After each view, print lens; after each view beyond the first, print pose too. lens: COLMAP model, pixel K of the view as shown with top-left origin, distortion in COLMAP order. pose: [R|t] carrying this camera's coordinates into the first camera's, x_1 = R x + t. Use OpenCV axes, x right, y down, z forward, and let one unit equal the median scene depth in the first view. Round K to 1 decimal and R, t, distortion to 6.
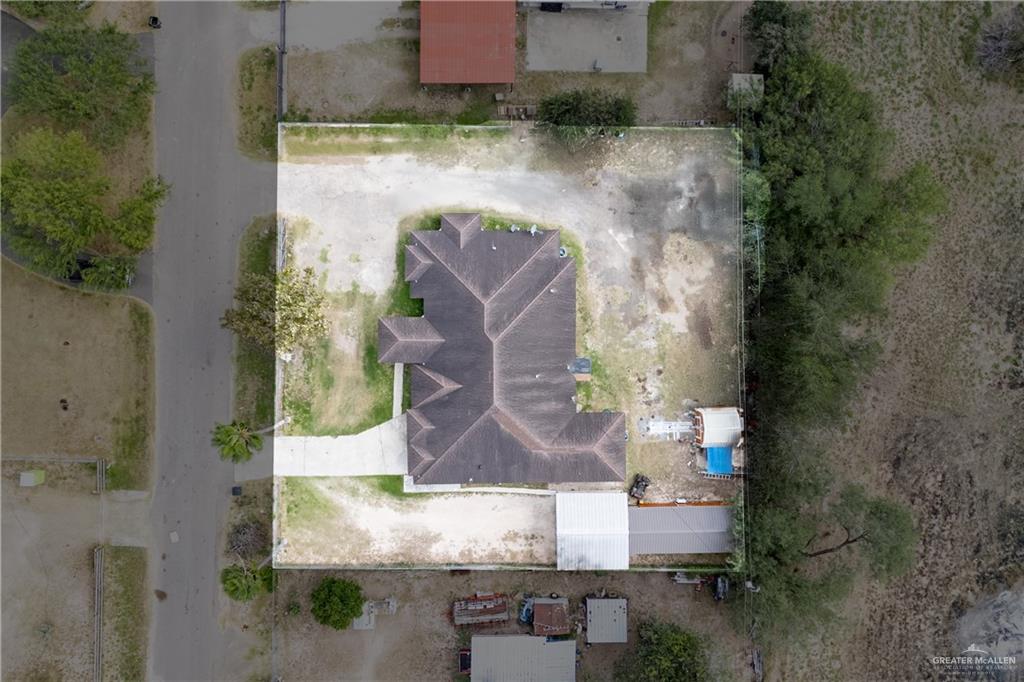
lens RADIAL K [[889.7, 0, 513.8], [0, 889.7, 339.9], [0, 0, 1]] dist [0.063426, -0.058499]
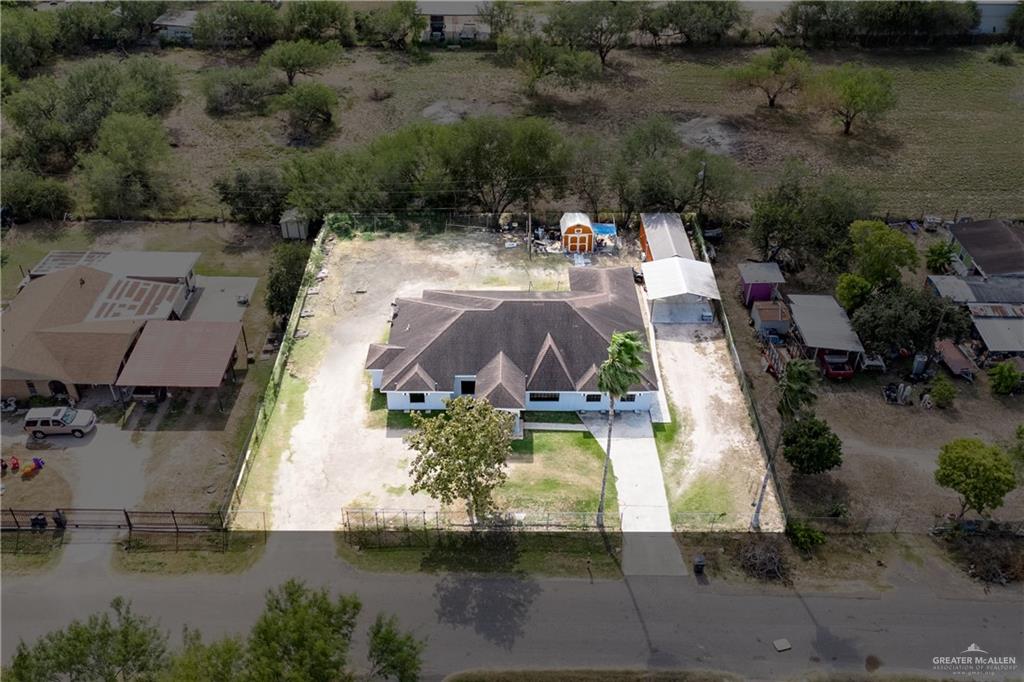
lens RADIAL K [[889.7, 0, 512.7], [0, 889.7, 342.1], [0, 0, 1]] dist [0.063426, -0.058499]
pose [[0.000244, -0.610211, 0.792239, -0.779838], [0.999986, 0.004324, 0.003022, 0.009568], [-0.005270, 0.792227, 0.610203, 0.393958]]
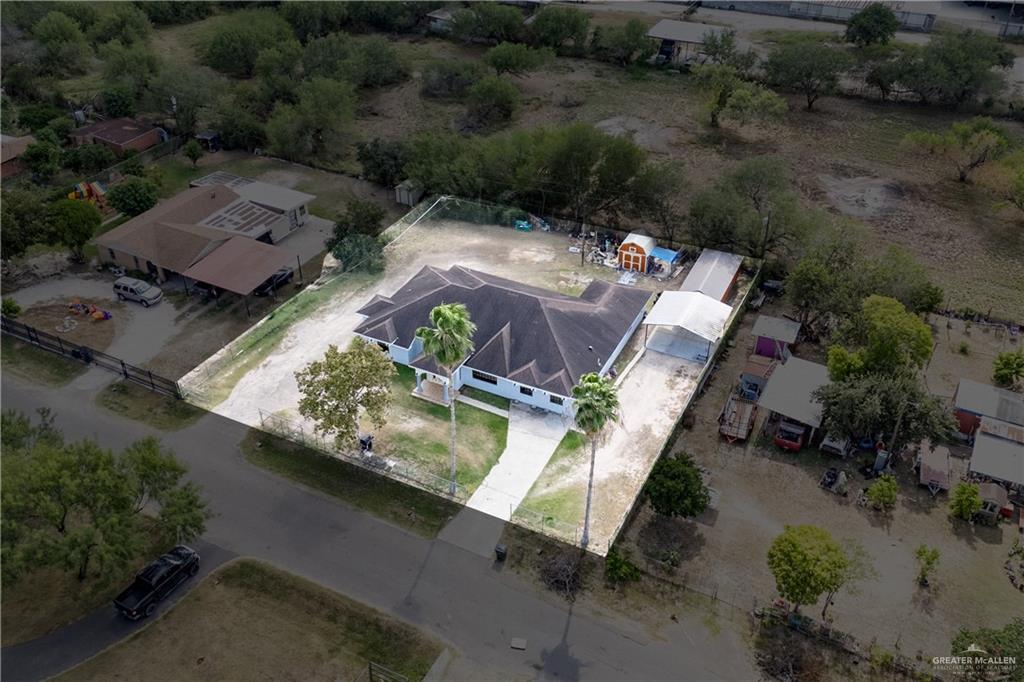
lens RADIAL K [[889.7, 0, 512.6], [0, 889.7, 341.5], [0, 0, 1]] dist [0.063426, -0.058499]
pose [[0.448150, -0.525500, 0.723195, -0.761556], [0.893949, 0.259702, -0.365254, 0.409563], [0.004126, 0.810188, 0.586156, 0.392751]]
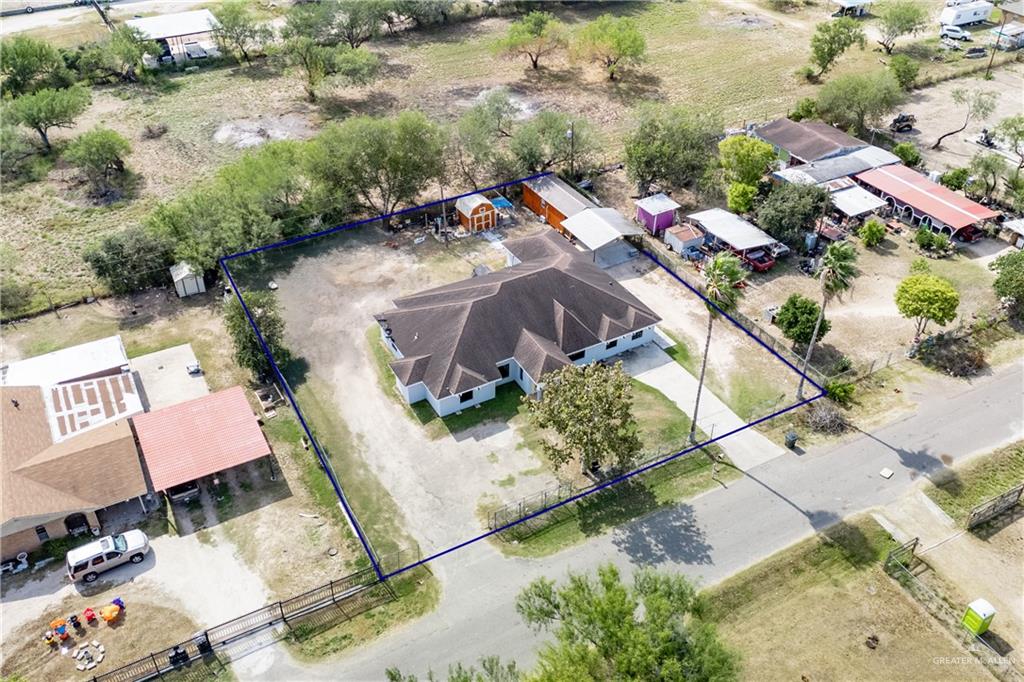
lens RADIAL K [[889.7, 0, 516.6], [0, 889.7, 340.7], [0, 0, 1]] dist [0.063426, -0.058499]
pose [[-0.485861, -0.538918, 0.688118, -0.718108], [0.873992, -0.291714, 0.388639, -0.371161], [-0.008711, 0.790235, 0.612742, 0.389513]]
